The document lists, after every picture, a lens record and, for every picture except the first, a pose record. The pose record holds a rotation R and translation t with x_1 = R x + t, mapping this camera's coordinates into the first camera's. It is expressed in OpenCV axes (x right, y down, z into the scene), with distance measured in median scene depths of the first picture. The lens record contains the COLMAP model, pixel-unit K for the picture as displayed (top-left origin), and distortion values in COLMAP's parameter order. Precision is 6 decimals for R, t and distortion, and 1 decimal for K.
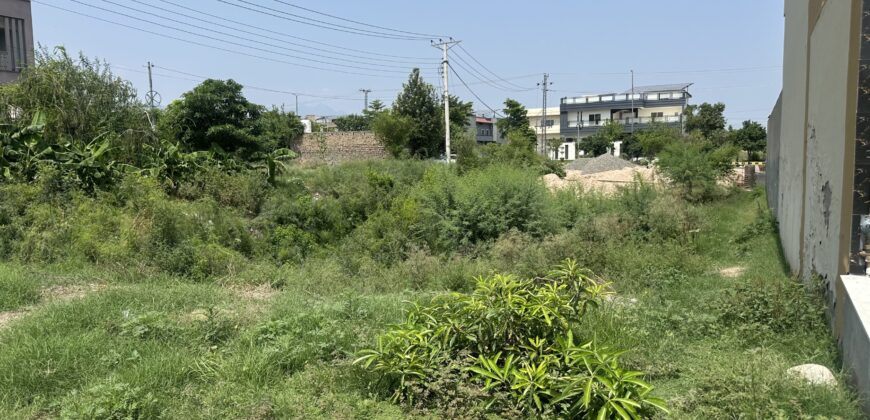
lens RADIAL K [[618.8, 0, 435.0], [0, 618.8, 210.0], [0, 0, 1]] dist [0.197450, -0.411338]
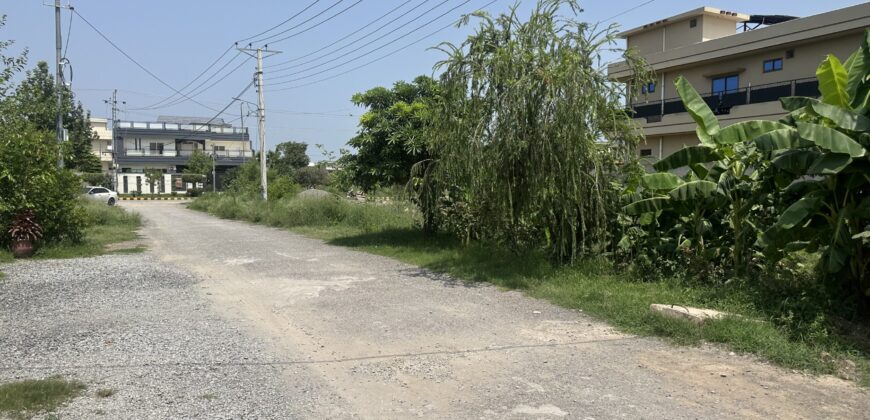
lens RADIAL K [[618.8, 0, 435.0], [0, 618.8, 210.0], [0, 0, 1]] dist [0.197450, -0.411338]
pose [[0.547722, -0.021670, 0.836380, -0.284878], [0.067614, 0.997541, -0.018433, -0.015190], [-0.833924, 0.066647, 0.547841, 0.194955]]
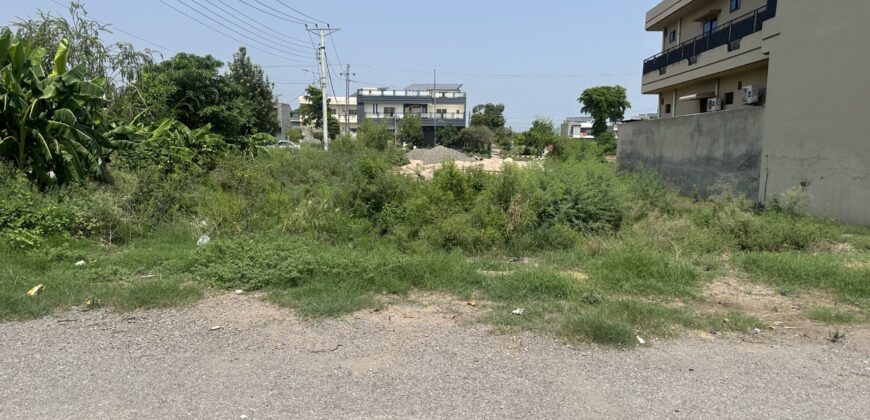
lens RADIAL K [[618.8, 0, 435.0], [0, 618.8, 210.0], [0, 0, 1]] dist [0.197450, -0.411338]
pose [[0.904846, -0.017166, 0.425392, -0.131409], [0.009340, 0.999747, 0.020476, 0.001529], [-0.425636, -0.014554, 0.904778, 0.005930]]
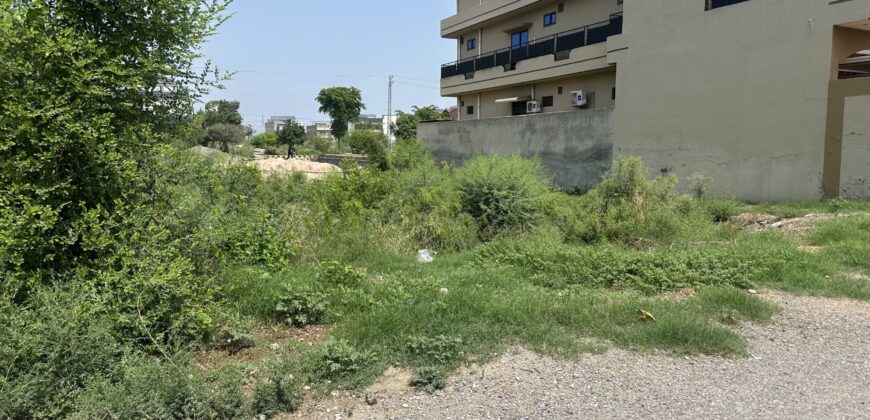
lens RADIAL K [[618.8, 0, 435.0], [0, 618.8, 210.0], [0, 0, 1]] dist [0.197450, -0.411338]
pose [[0.592557, -0.068446, 0.802615, -0.200673], [0.062234, 0.997295, 0.039102, -0.001531], [-0.803121, 0.026780, 0.595214, 0.067963]]
